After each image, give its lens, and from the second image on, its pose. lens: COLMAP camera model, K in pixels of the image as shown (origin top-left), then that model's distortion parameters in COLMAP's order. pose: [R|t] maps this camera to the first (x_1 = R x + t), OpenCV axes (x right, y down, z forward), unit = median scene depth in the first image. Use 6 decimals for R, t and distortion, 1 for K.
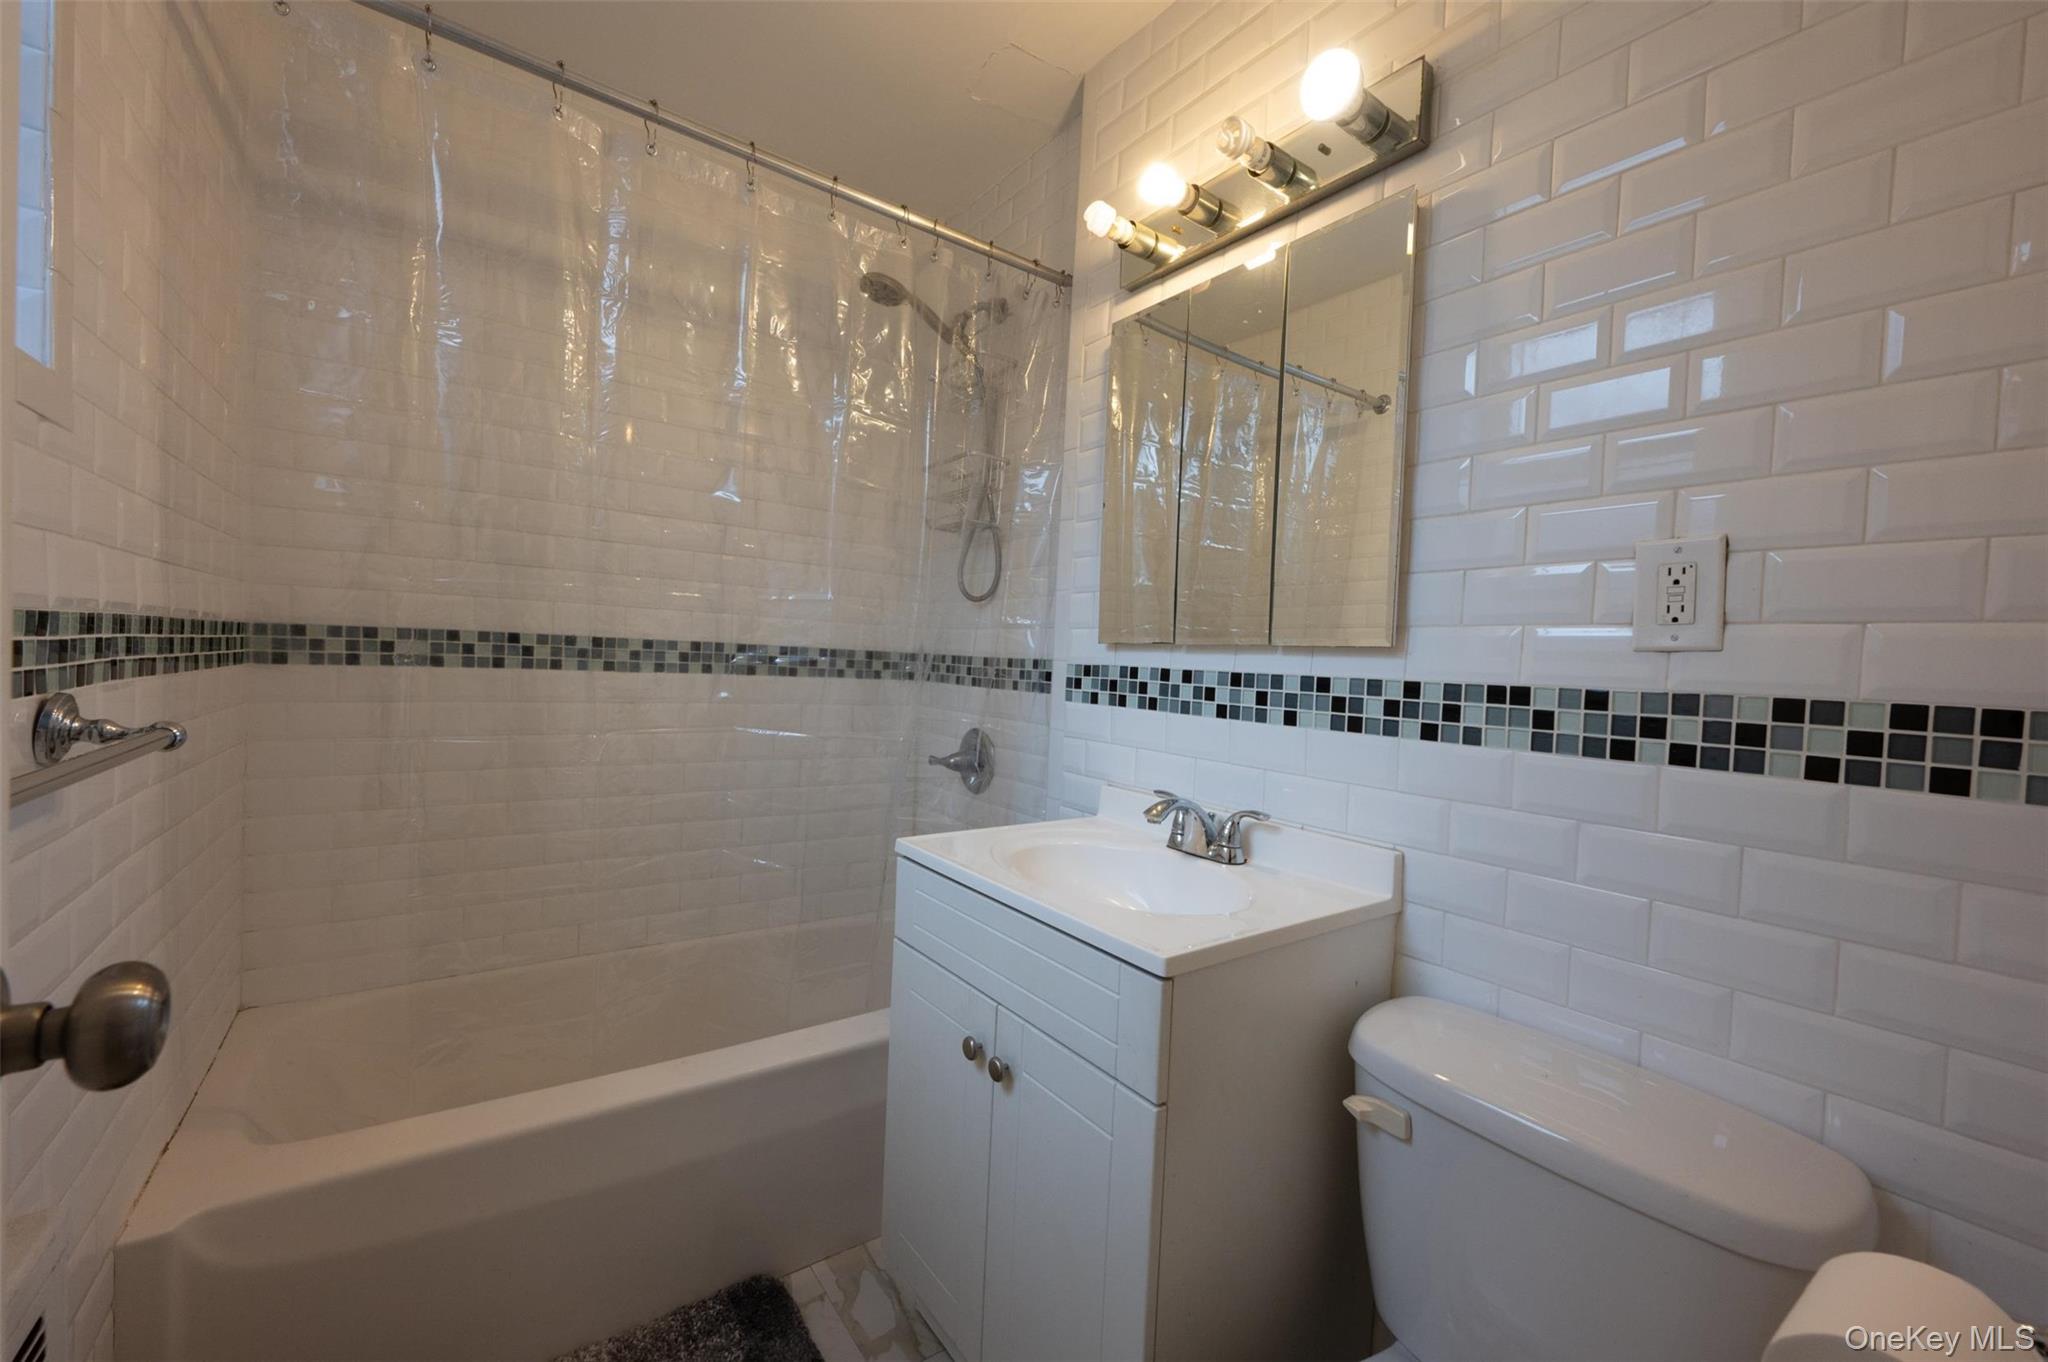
lens RADIAL K [[834.0, 0, 1061.3], [0, 834.0, 672.6], [0, 0, 1]] dist [-0.000076, -0.000057]
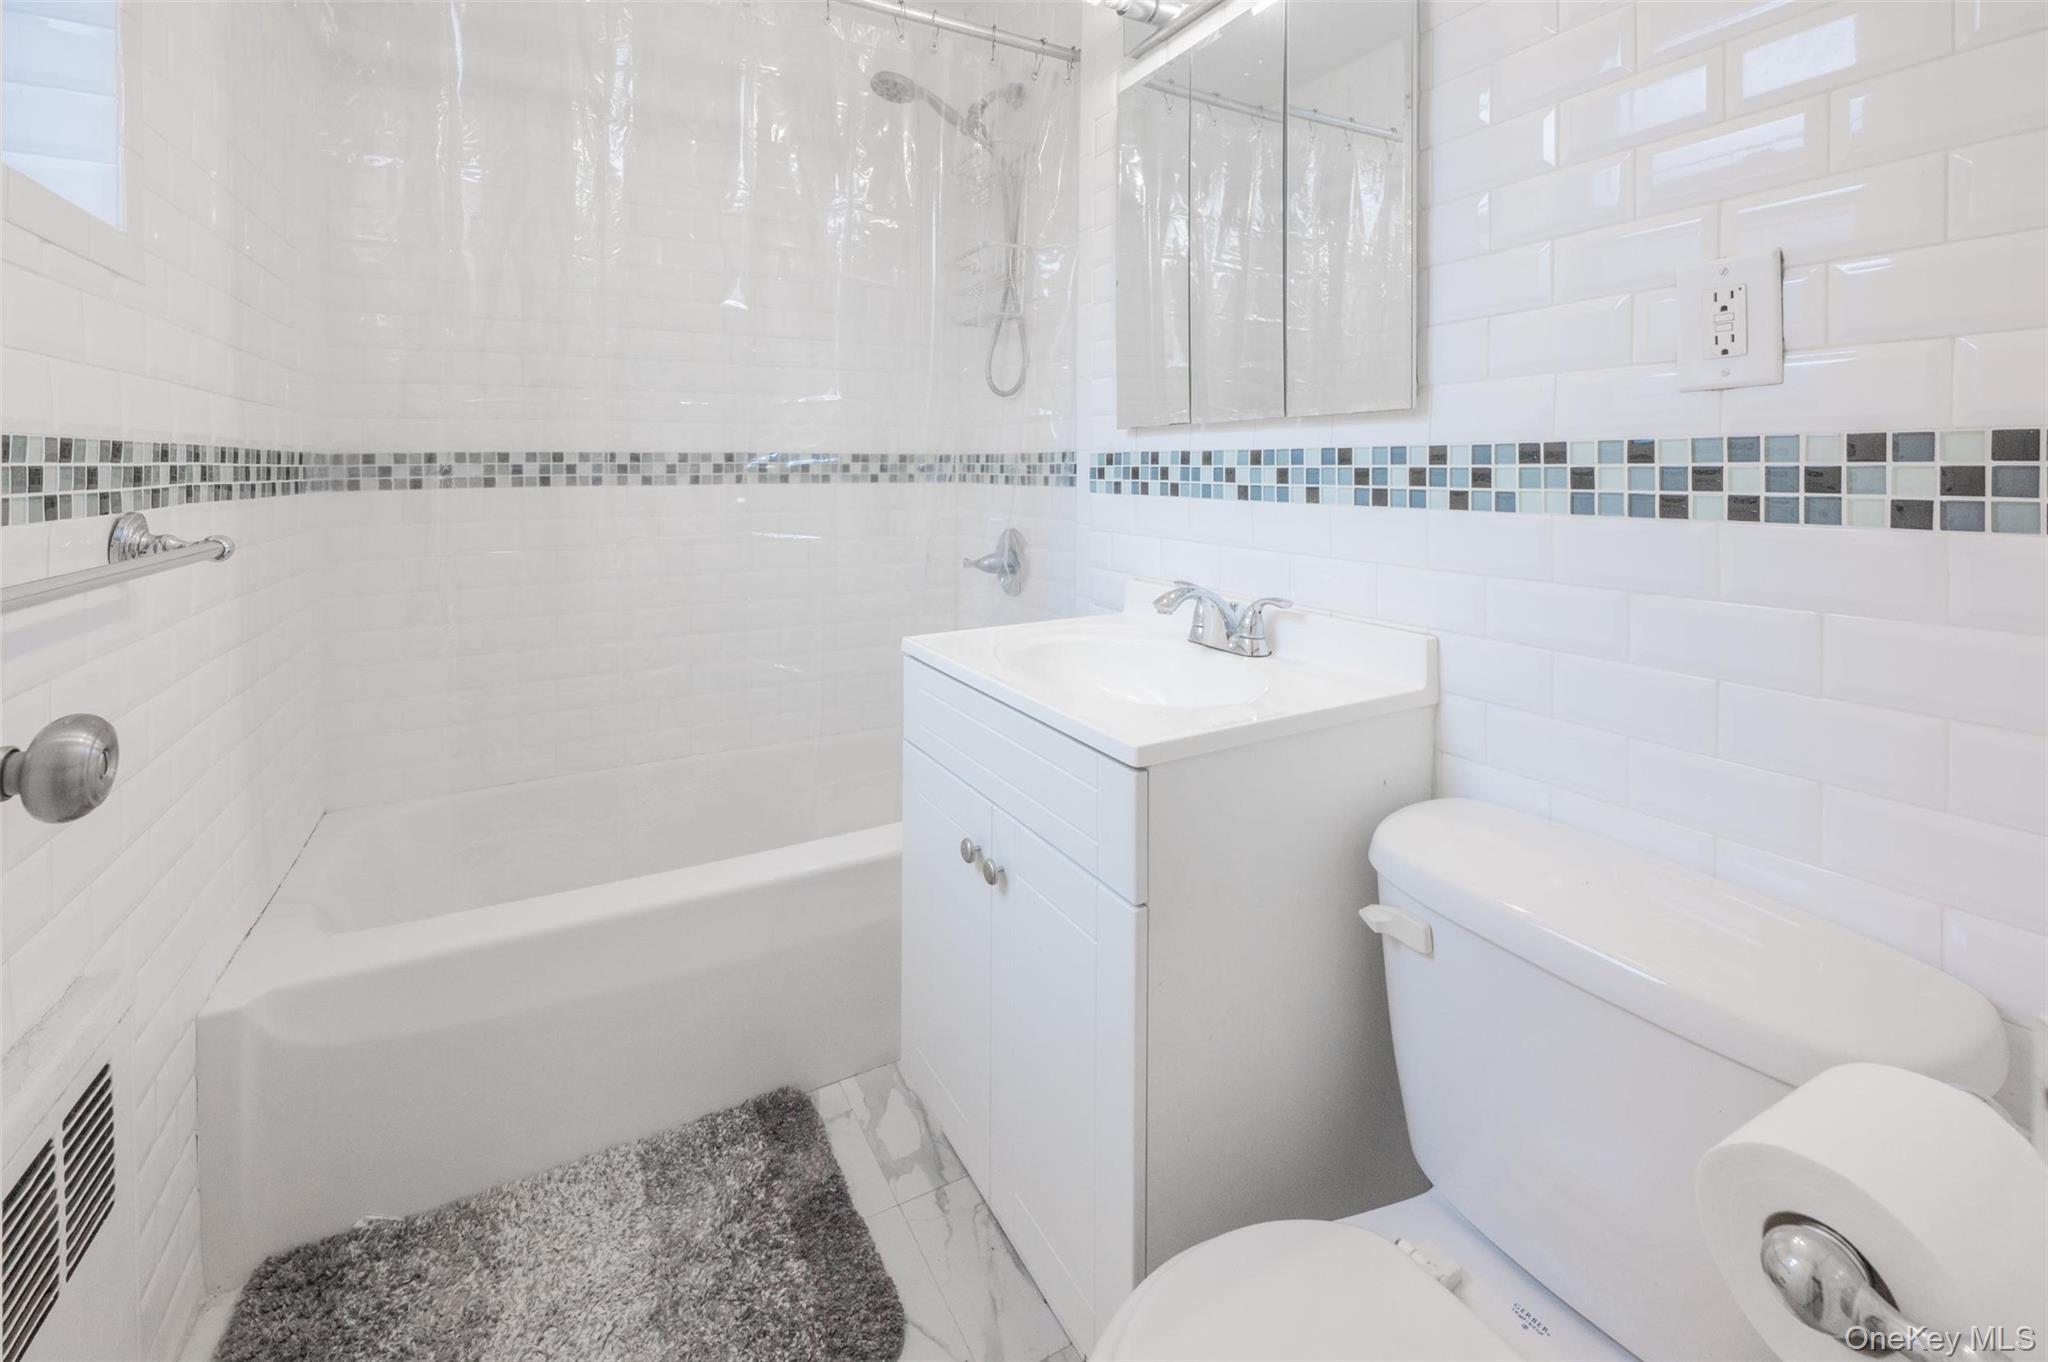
lens RADIAL K [[886.0, 0, 1022.9], [0, 886.0, 455.5], [0, 0, 1]] dist [0.000075, -0.000261]
pose [[0.987473, -0.053280, -0.148522, 0.110629], [0.049081, 0.998288, -0.031799, 0.027220], [0.149963, 0.024111, 0.988398, -0.008079]]
